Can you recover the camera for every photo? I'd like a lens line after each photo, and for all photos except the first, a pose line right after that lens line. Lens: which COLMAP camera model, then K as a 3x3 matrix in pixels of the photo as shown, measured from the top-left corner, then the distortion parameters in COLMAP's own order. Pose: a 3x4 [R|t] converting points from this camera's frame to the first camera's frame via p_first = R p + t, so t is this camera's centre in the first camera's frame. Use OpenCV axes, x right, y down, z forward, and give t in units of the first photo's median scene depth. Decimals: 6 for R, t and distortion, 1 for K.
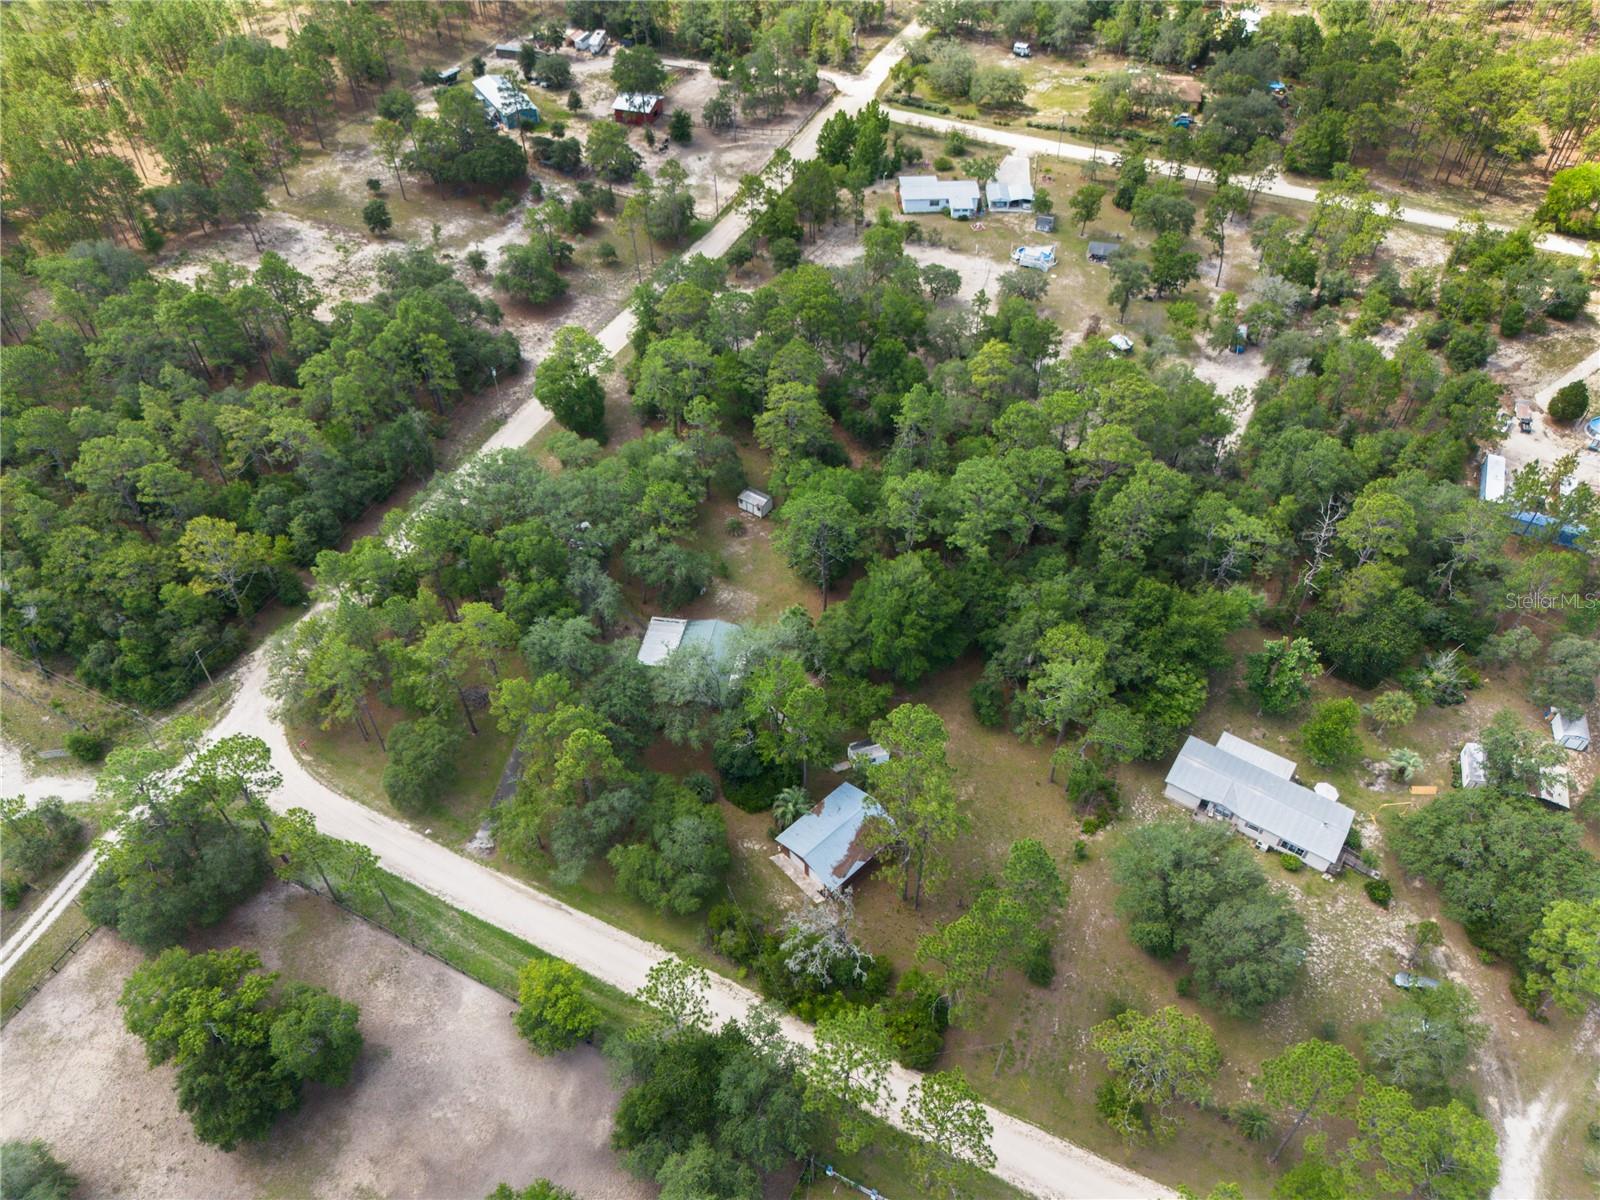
lens RADIAL K [[1132.7, 0, 796.9], [0, 1132.7, 599.2], [0, 0, 1]] dist [0.023480, 0.002099]
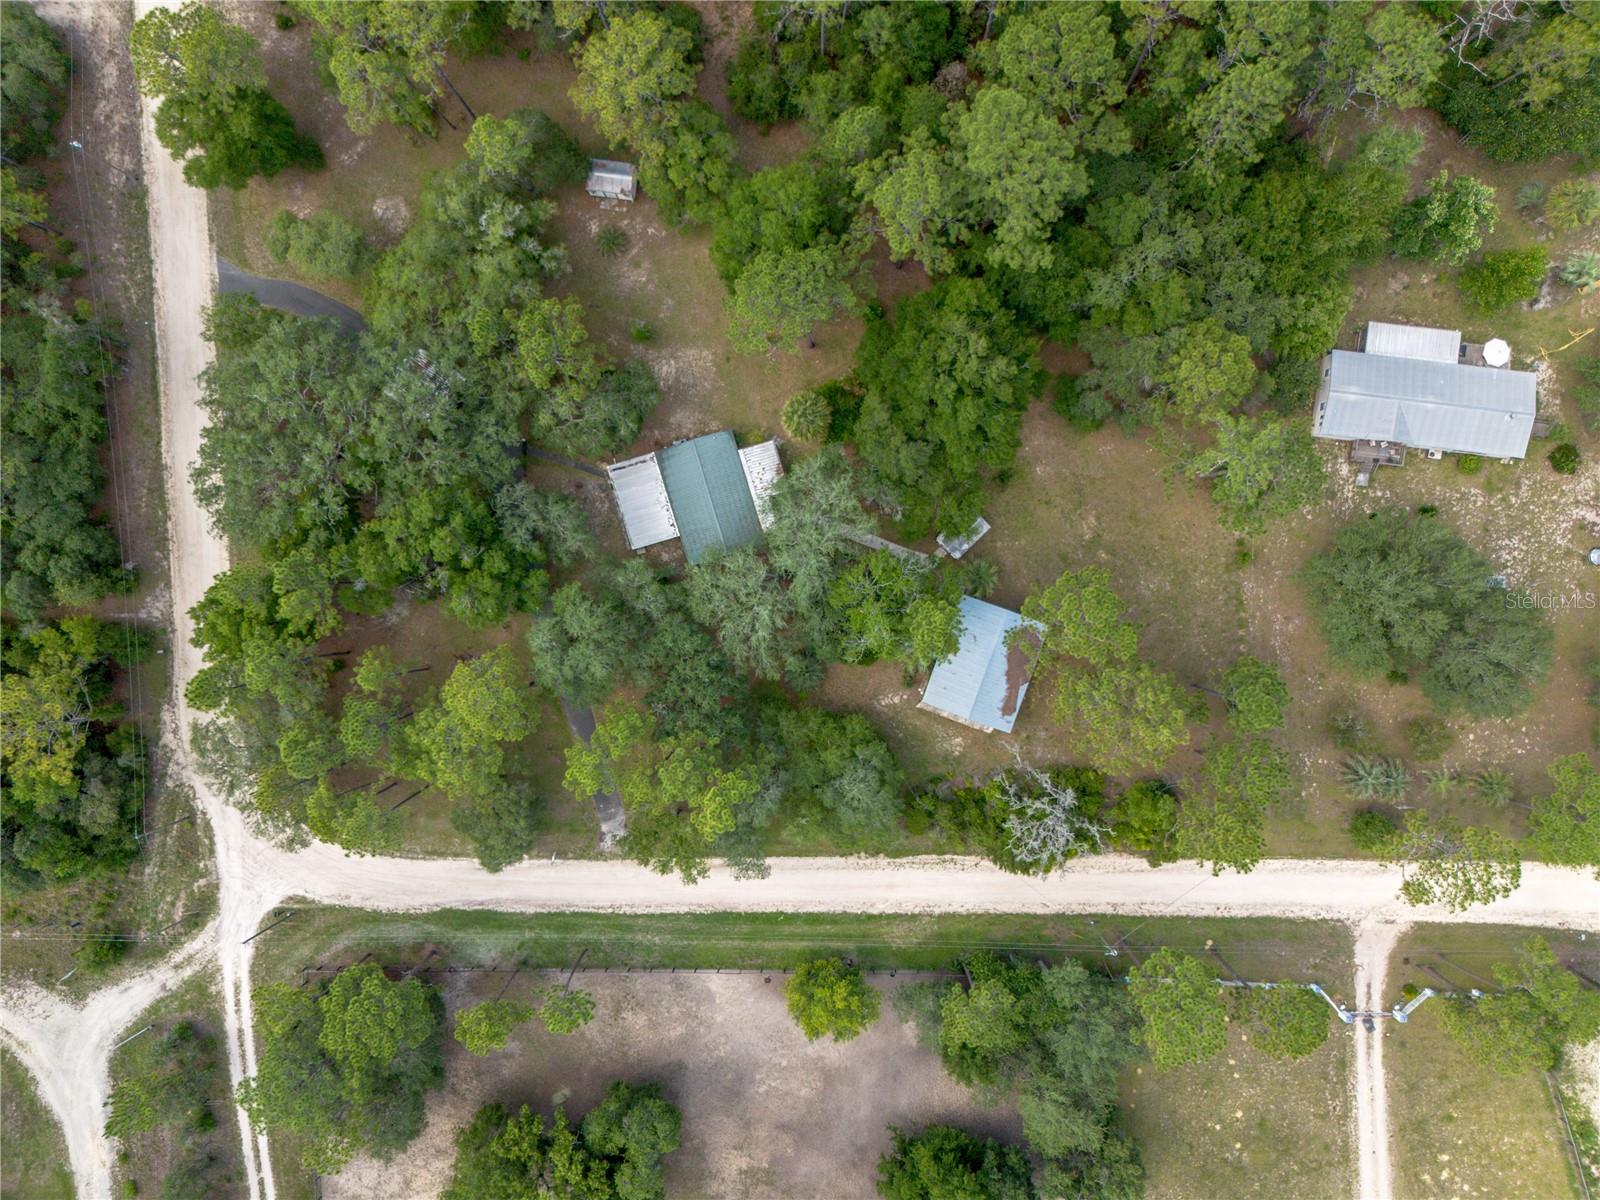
lens RADIAL K [[1121.5, 0, 800.0], [0, 1121.5, 600.0], [0, 0, 1]] dist [0.053163, -0.046812]
pose [[0.890240, -0.455128, -0.018228, -0.047699], [0.330943, 0.618798, 0.712436, -0.441505], [-0.312970, -0.640271, 0.701500, 0.432611]]
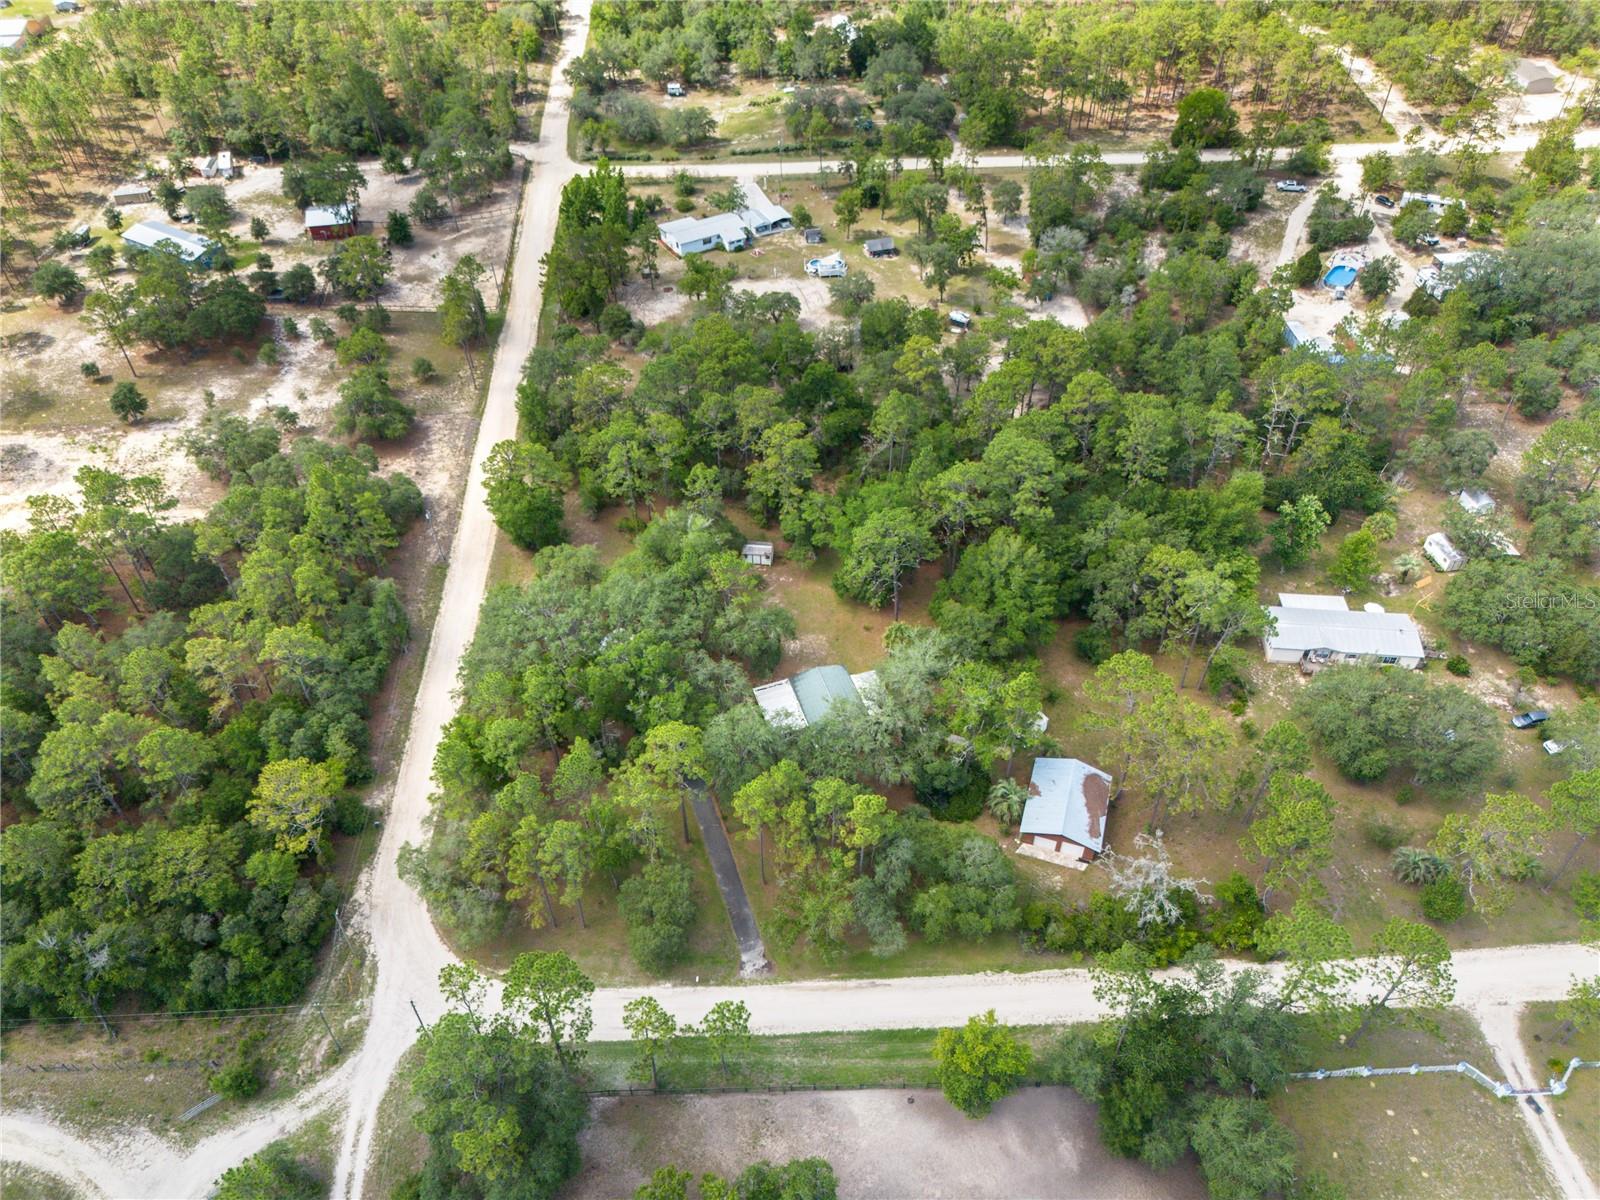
lens RADIAL K [[1127.5, 0, 800.0], [0, 1127.5, 600.0], [0, 0, 1]] dist [0.038417, -0.029778]
pose [[0.877310, -0.334027, 0.344605, -0.436218], [0.345997, 0.937813, 0.028169, -0.075419], [-0.332584, 0.094519, 0.938325, 0.078203]]
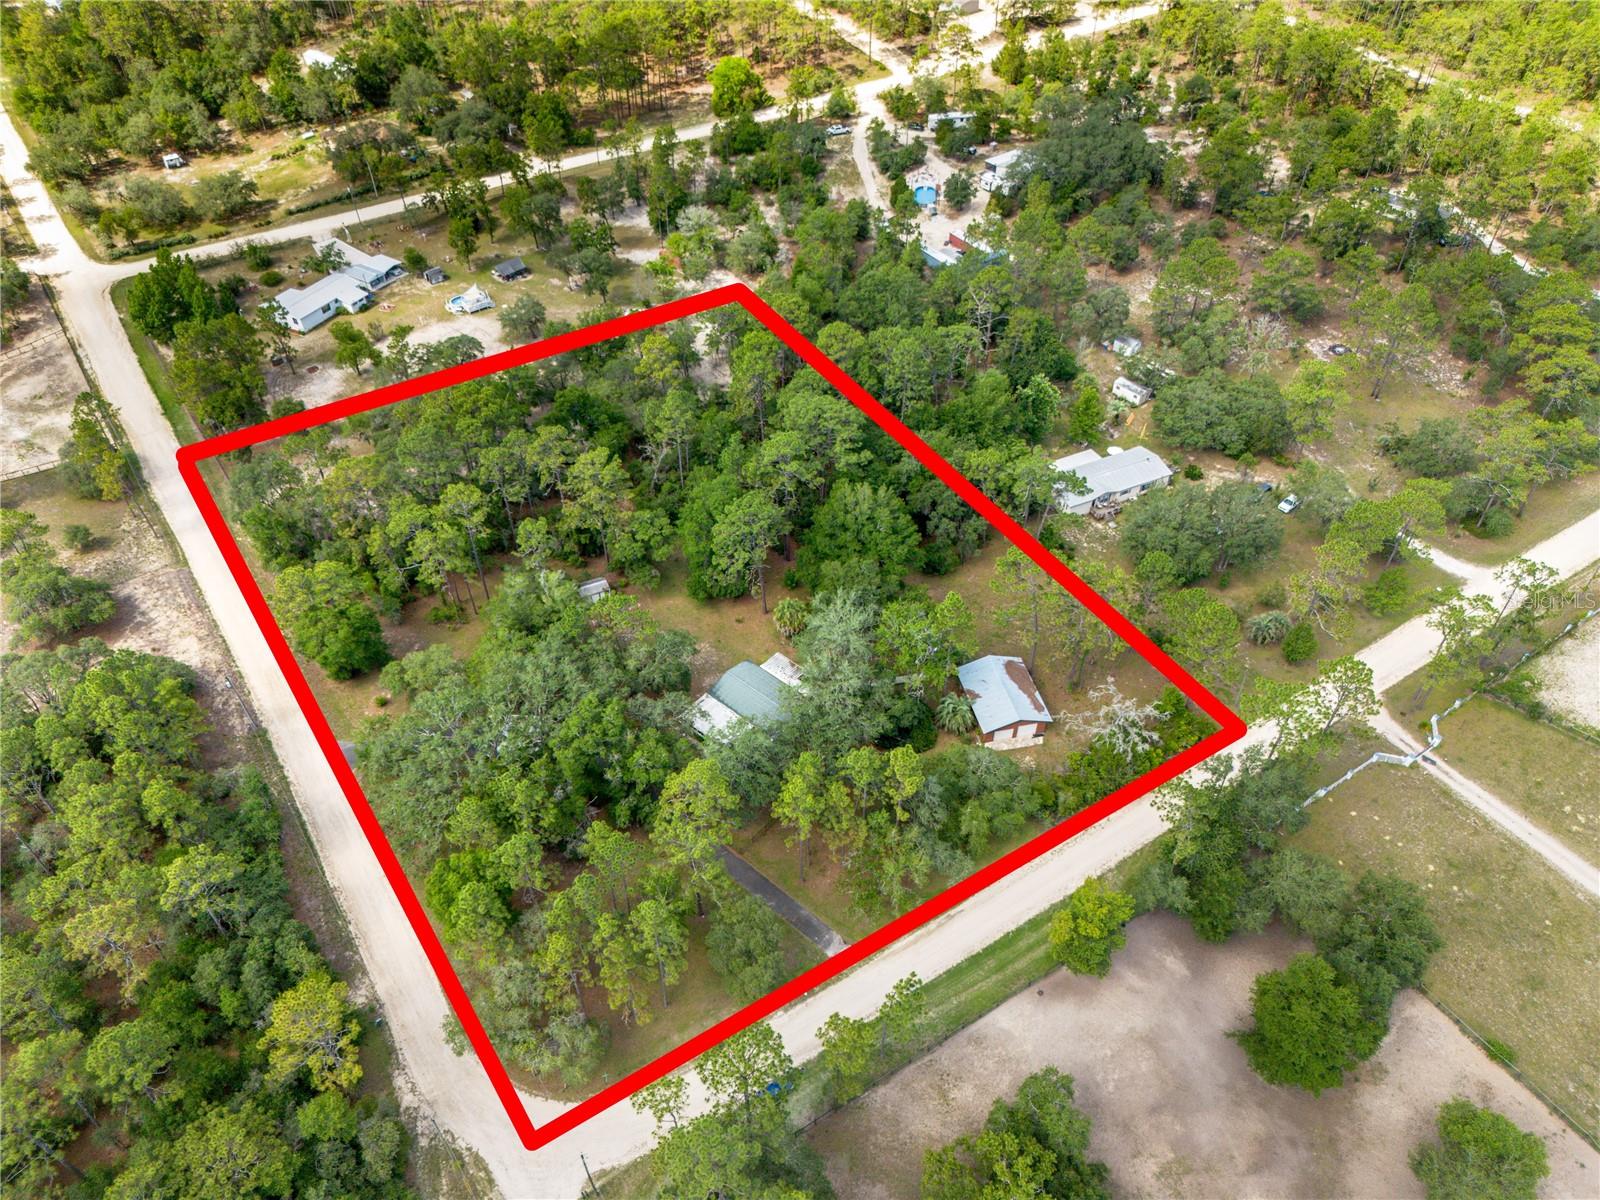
lens RADIAL K [[1121.5, 0, 800.0], [0, 1121.5, 600.0], [0, 0, 1]] dist [0.053163, -0.046812]
pose [[0.509455, -0.595698, 0.620967, -0.657897], [0.615346, 0.756640, 0.221007, -0.222077], [-0.601502, 0.269516, 0.752035, 0.221758]]
